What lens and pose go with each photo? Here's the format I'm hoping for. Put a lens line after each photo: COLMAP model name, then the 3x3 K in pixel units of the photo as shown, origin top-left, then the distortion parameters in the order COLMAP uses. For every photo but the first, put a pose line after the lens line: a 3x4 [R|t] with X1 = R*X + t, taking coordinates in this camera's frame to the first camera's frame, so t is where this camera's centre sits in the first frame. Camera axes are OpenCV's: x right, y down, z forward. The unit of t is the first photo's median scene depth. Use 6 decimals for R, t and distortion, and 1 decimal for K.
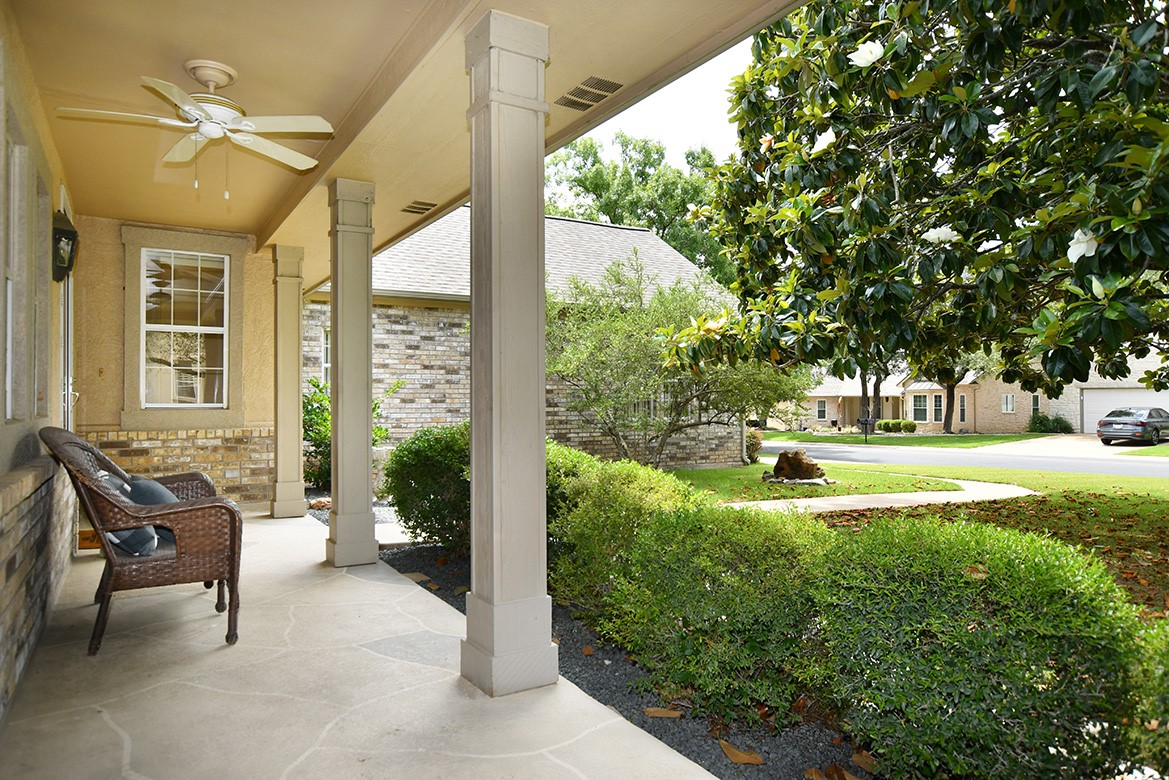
lens RADIAL K [[733.0, 0, 583.9], [0, 733.0, 396.7], [0, 0, 1]] dist [0.000297, -0.001135]
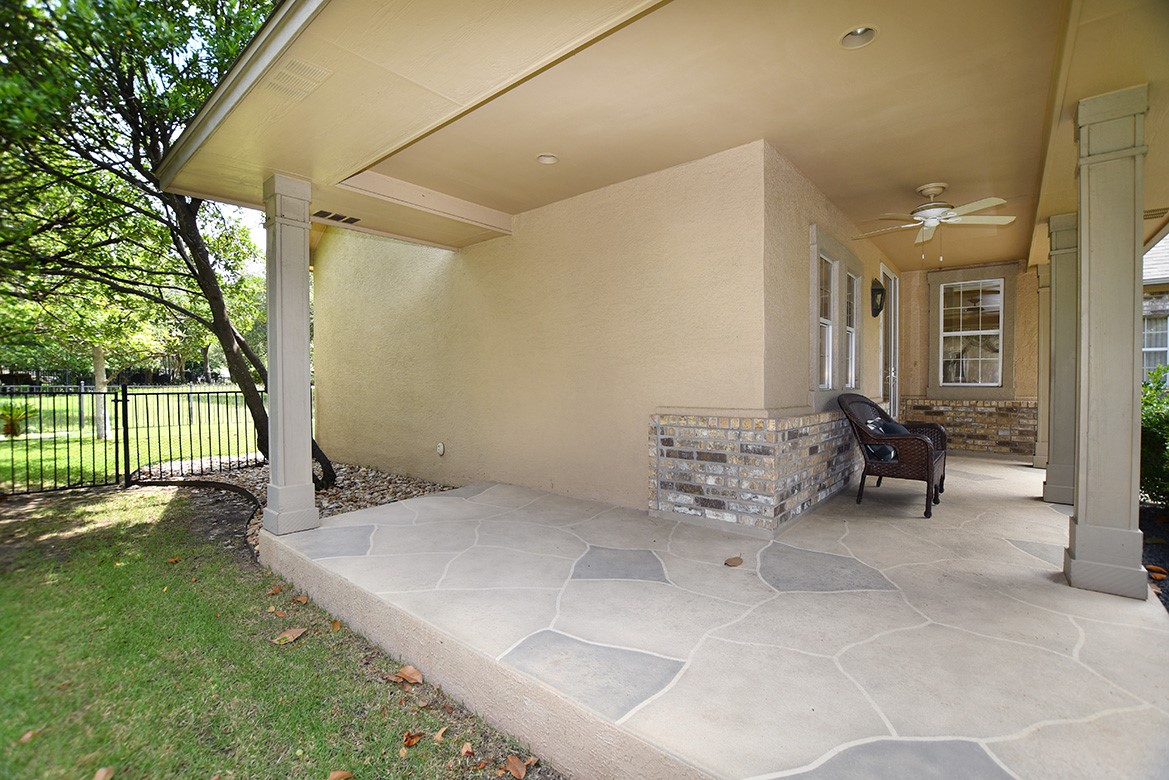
lens RADIAL K [[519.0, 0, 582.7], [0, 519.0, 392.5], [0, 0, 1]] dist [-0.027444, 0.000980]
pose [[0.317231, 0.019316, -0.948152, 0.211449], [0.005607, 0.999737, 0.022242, 0.001244], [0.948332, -0.012372, 0.317039, -0.090418]]
